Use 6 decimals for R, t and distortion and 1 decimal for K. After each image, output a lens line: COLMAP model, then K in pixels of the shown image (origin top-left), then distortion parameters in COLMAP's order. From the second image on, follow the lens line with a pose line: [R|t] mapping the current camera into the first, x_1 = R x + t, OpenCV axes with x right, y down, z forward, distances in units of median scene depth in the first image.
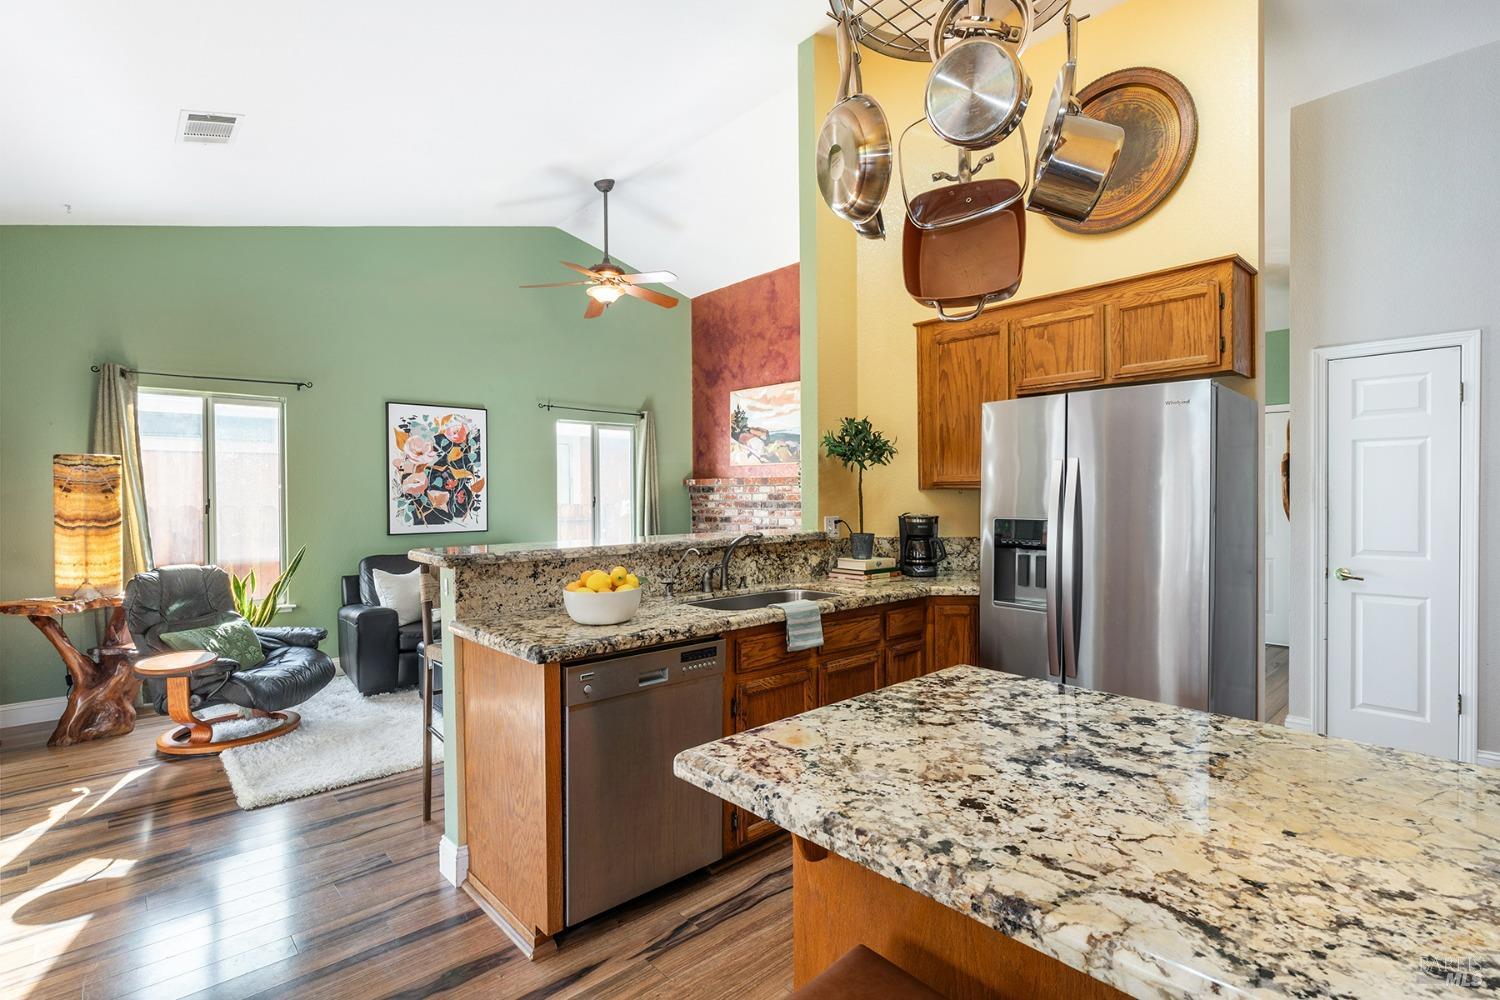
lens RADIAL K [[723.4, 0, 753.4], [0, 723.4, 501.0], [0, 0, 1]] dist [-0.004496, -0.000804]
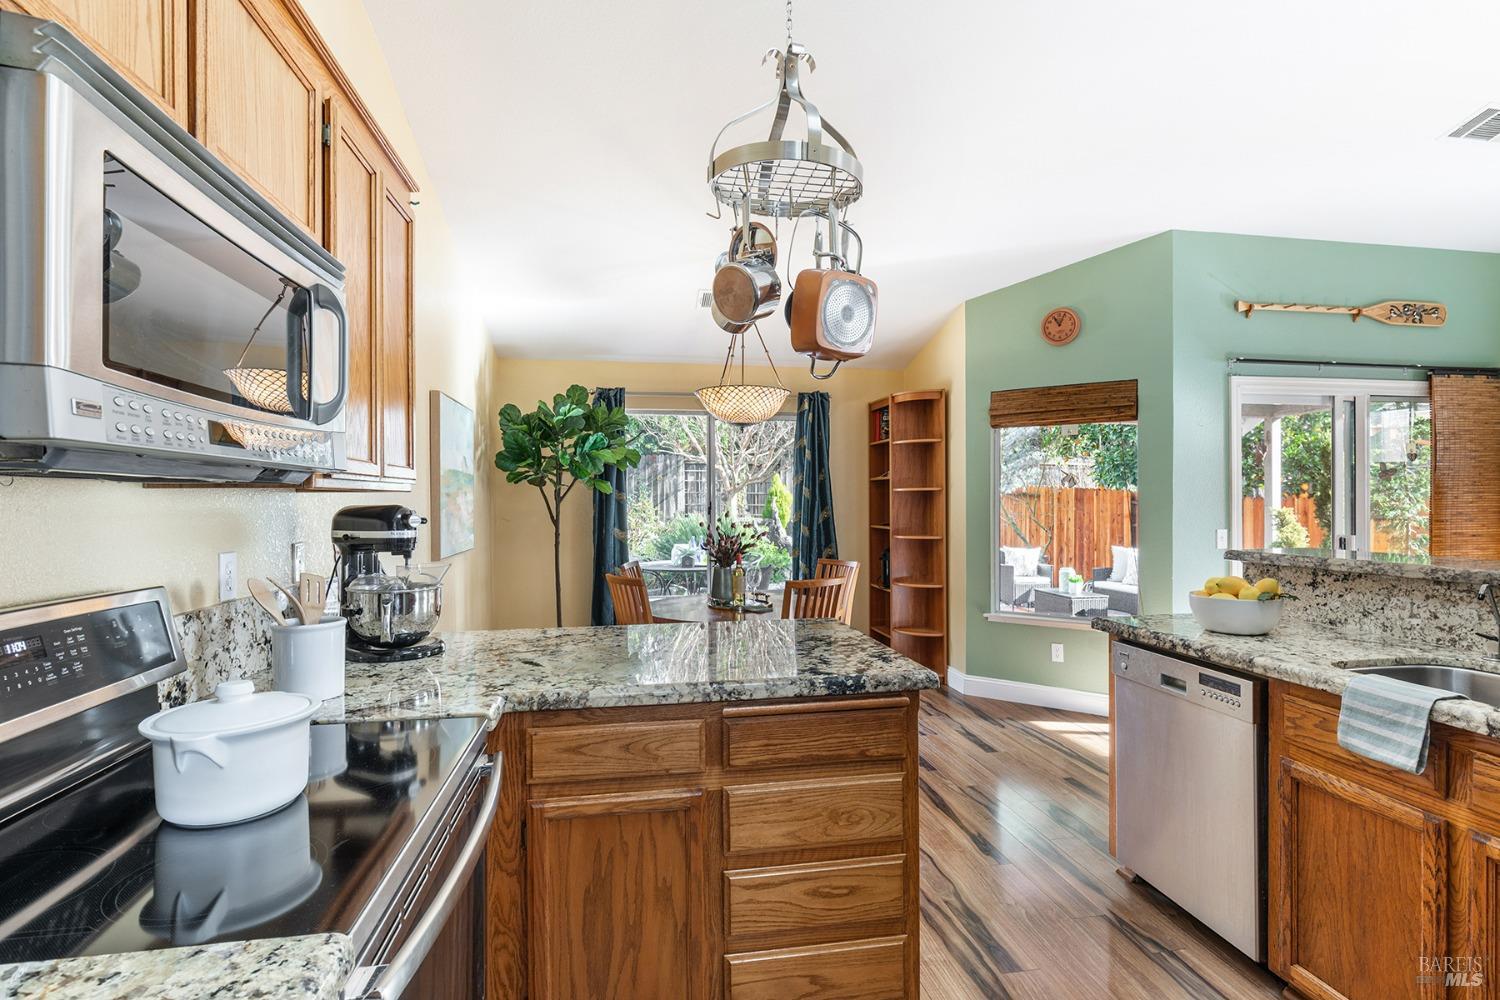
lens RADIAL K [[736.3, 0, 752.7], [0, 736.3, 501.5], [0, 0, 1]] dist [-0.004245, -0.001000]
pose [[-0.541398, 0.010584, -0.840700, 0.590890], [-0.001281, 0.999909, 0.013413, -0.009060], [0.840766, 0.008339, -0.541335, 0.625174]]
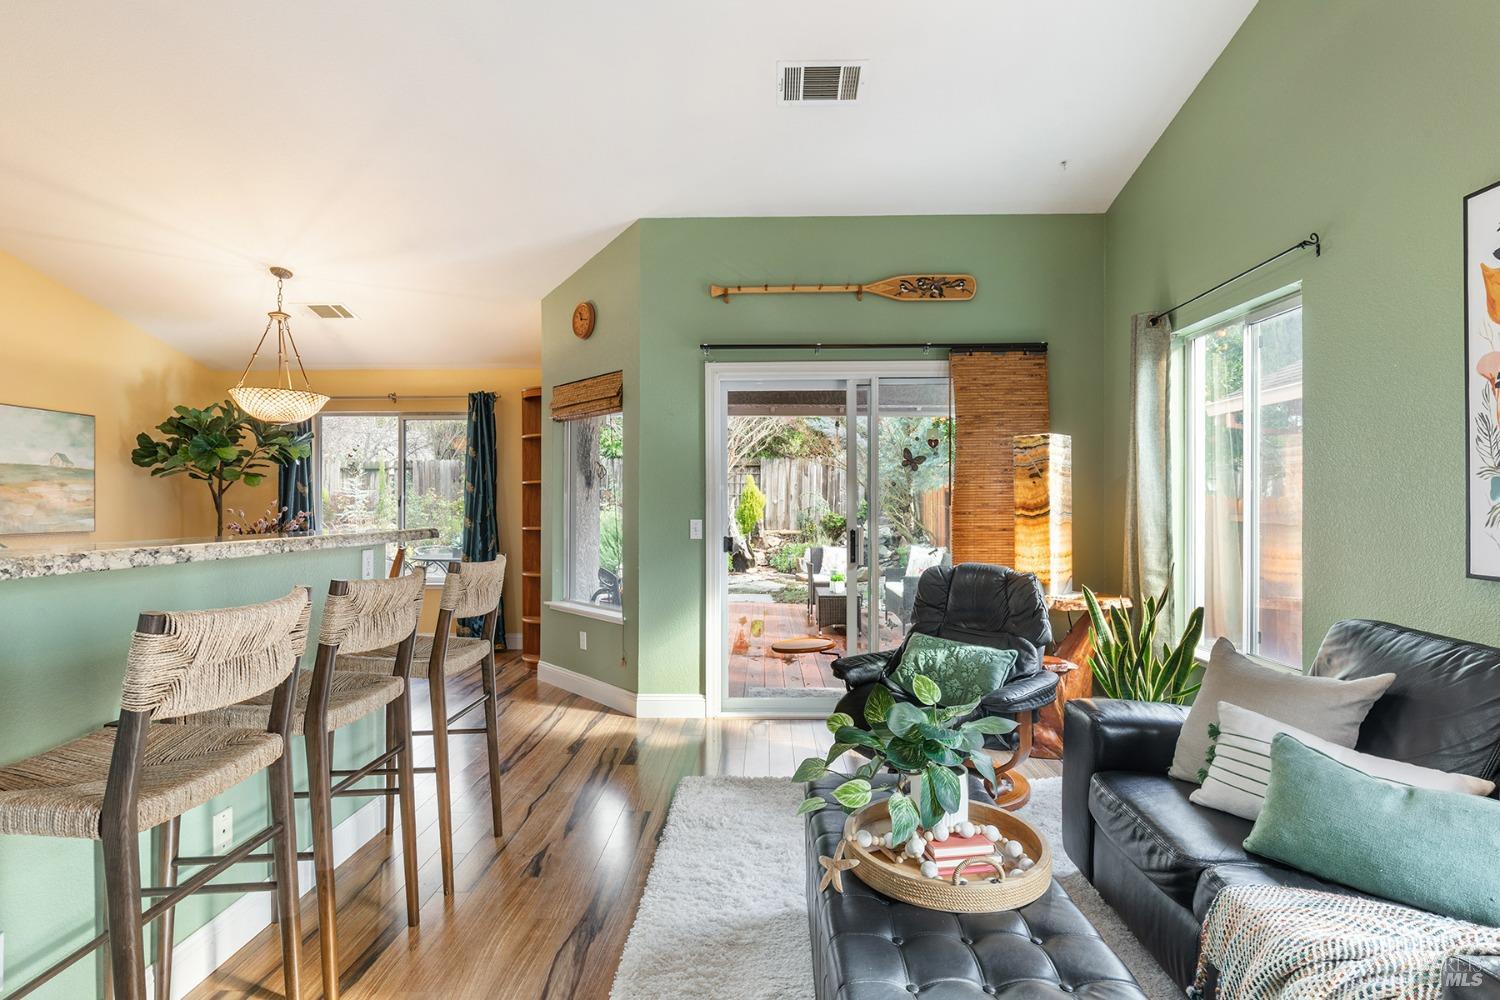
lens RADIAL K [[718.1, 0, 752.9], [0, 718.1, 500.5], [0, 0, 1]] dist [-0.005730, -0.000905]
pose [[-0.696305, 0.003076, -0.717739, -0.030227], [-0.001934, 0.999979, 0.006161, 0.012657], [0.717743, 0.005678, -0.696285, 1.429063]]
